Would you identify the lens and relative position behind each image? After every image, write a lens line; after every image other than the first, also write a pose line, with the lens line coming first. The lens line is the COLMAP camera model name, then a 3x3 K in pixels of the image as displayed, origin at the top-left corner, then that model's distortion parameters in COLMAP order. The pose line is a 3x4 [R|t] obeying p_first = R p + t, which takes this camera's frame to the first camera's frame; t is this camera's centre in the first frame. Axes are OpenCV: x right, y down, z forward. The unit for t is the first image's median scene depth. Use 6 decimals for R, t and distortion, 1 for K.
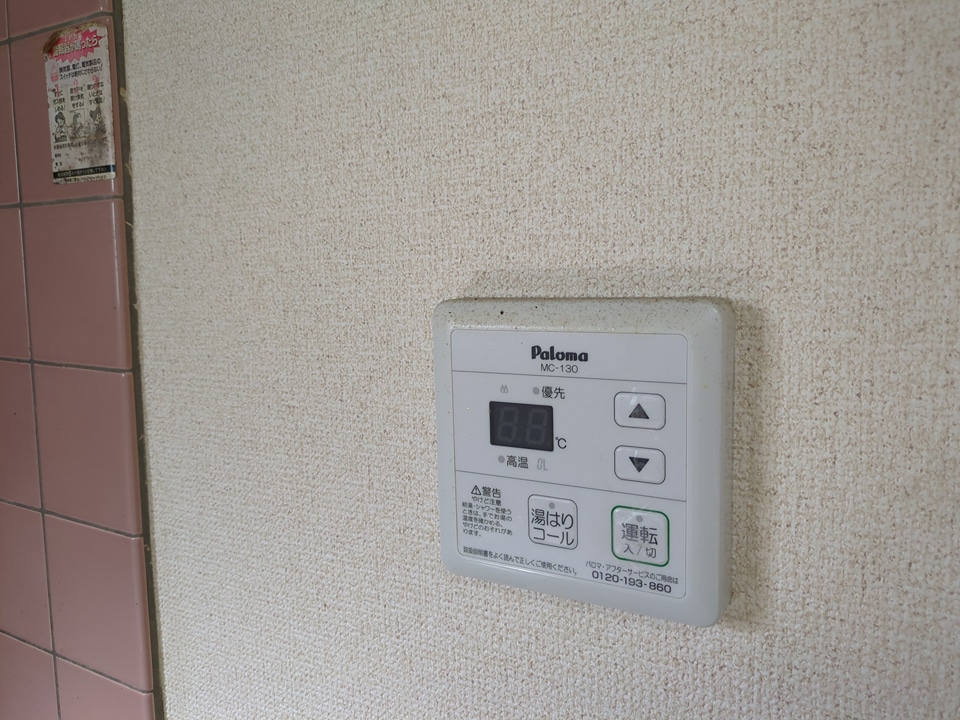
lens RADIAL K [[713.4, 0, 480.7], [0, 713.4, 359.3], [0, 0, 1]] dist [0.013455, -0.008001]
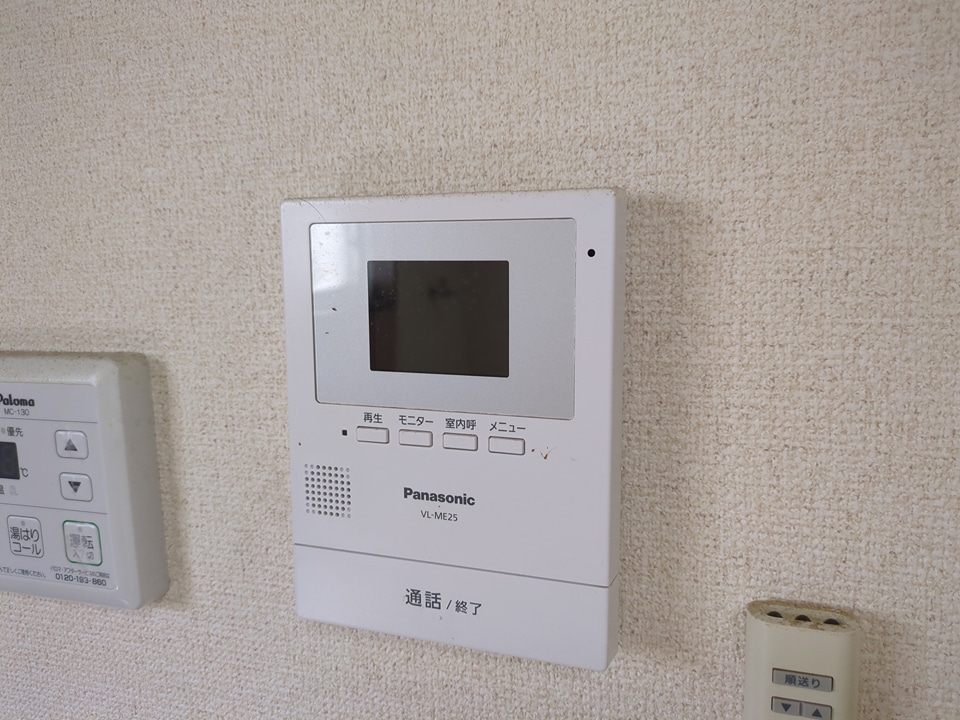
lens RADIAL K [[713.4, 0, 477.3], [0, 713.4, 360.0], [0, 0, 1]] dist [0.013455, -0.008001]
pose [[0.982947, -0.028581, 0.181656, 0.704157], [0.027998, 0.999591, 0.005774, -0.065039], [-0.181747, -0.000590, 0.983345, -0.377855]]
